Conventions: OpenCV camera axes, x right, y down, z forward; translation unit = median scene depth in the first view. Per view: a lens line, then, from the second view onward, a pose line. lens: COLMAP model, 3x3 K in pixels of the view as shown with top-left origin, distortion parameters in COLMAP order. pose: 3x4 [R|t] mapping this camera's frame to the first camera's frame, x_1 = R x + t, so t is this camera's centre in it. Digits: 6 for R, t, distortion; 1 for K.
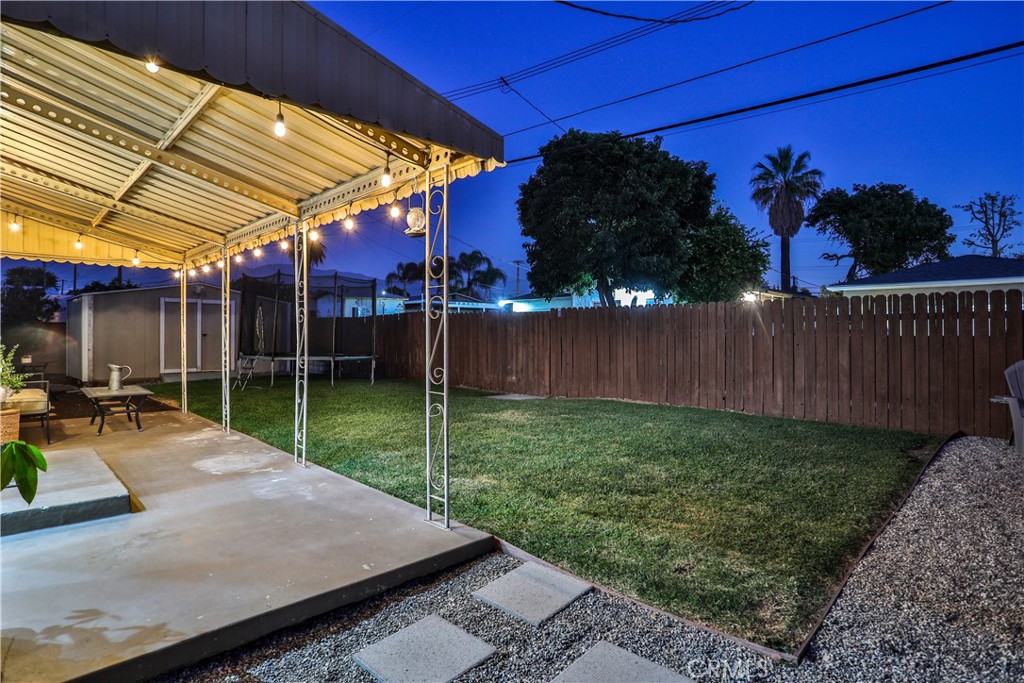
lens RADIAL K [[527.0, 0, 507.6], [0, 527.0, 330.7], [0, 0, 1]] dist [-0.062973, 0.026525]
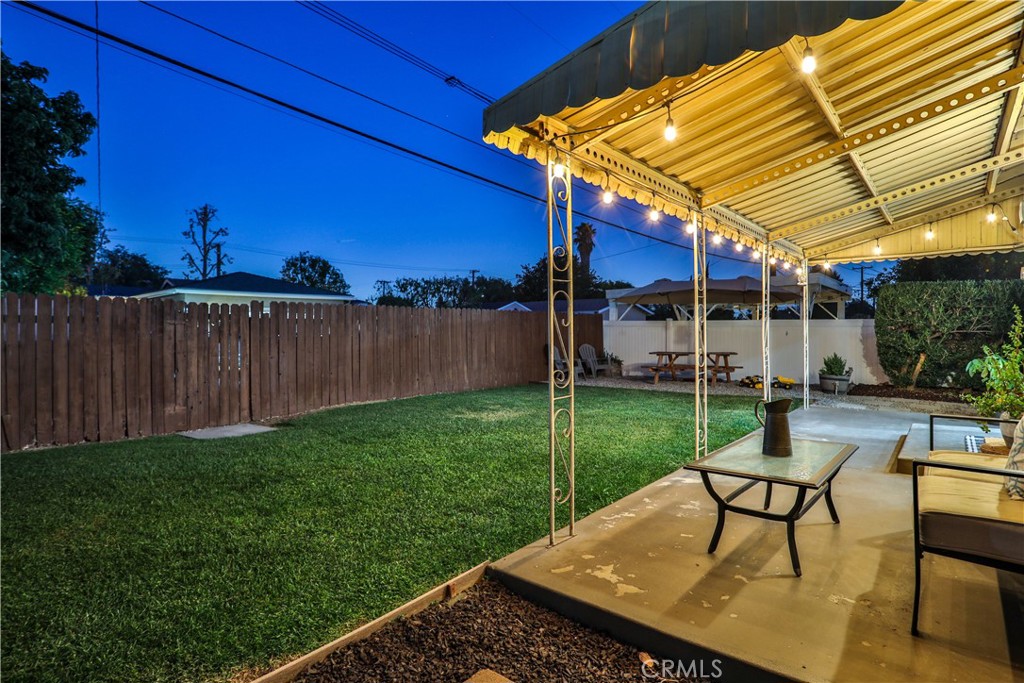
lens RADIAL K [[527.0, 0, 507.6], [0, 527.0, 330.7], [0, 0, 1]] dist [-0.062973, 0.026525]
pose [[-0.069723, 0.002283, 0.997564, -0.670166], [0.003675, 0.999991, -0.002031, 0.002699], [-0.997560, 0.003524, -0.069731, 0.707496]]
